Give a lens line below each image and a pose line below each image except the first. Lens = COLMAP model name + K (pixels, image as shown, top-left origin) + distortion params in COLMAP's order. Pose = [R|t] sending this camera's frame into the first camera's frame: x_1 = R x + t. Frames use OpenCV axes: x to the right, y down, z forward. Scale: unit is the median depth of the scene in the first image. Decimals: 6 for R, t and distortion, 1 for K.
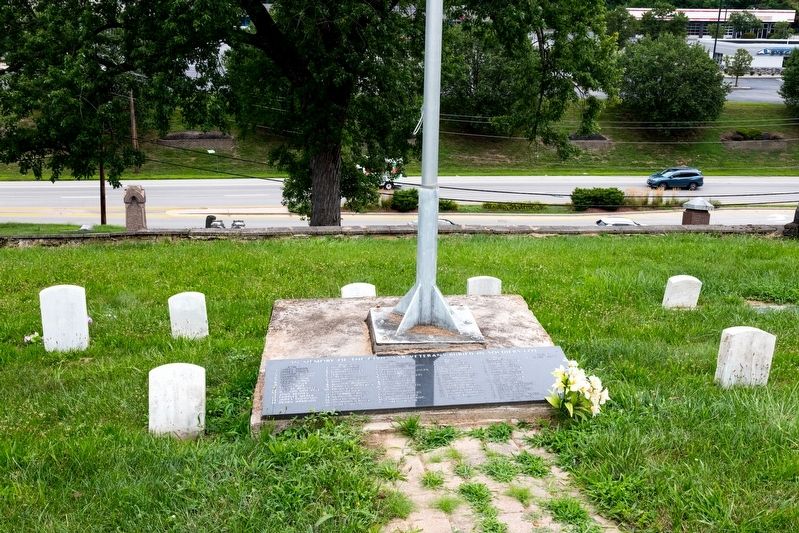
lens RADIAL K [[839.3, 0, 399.5], [0, 839.3, 266.5], [0, 0, 1]] dist [0.023389, 0.007712]
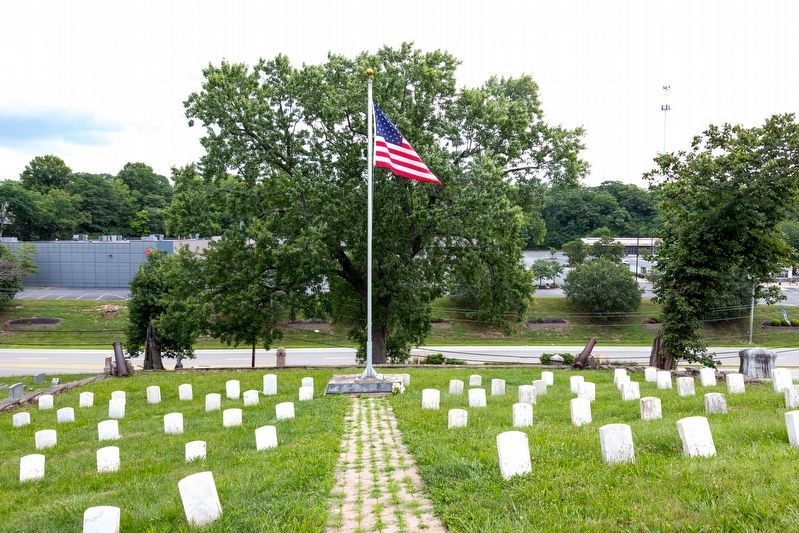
lens RADIAL K [[624.1, 0, 398.8], [0, 624.1, 254.5], [0, 0, 1]] dist [0.005412, -0.005627]
pose [[0.996088, -0.011934, -0.087559, 0.055749], [-0.010697, 0.967269, -0.253528, 0.032640], [0.087718, 0.253473, 0.963357, -0.250570]]
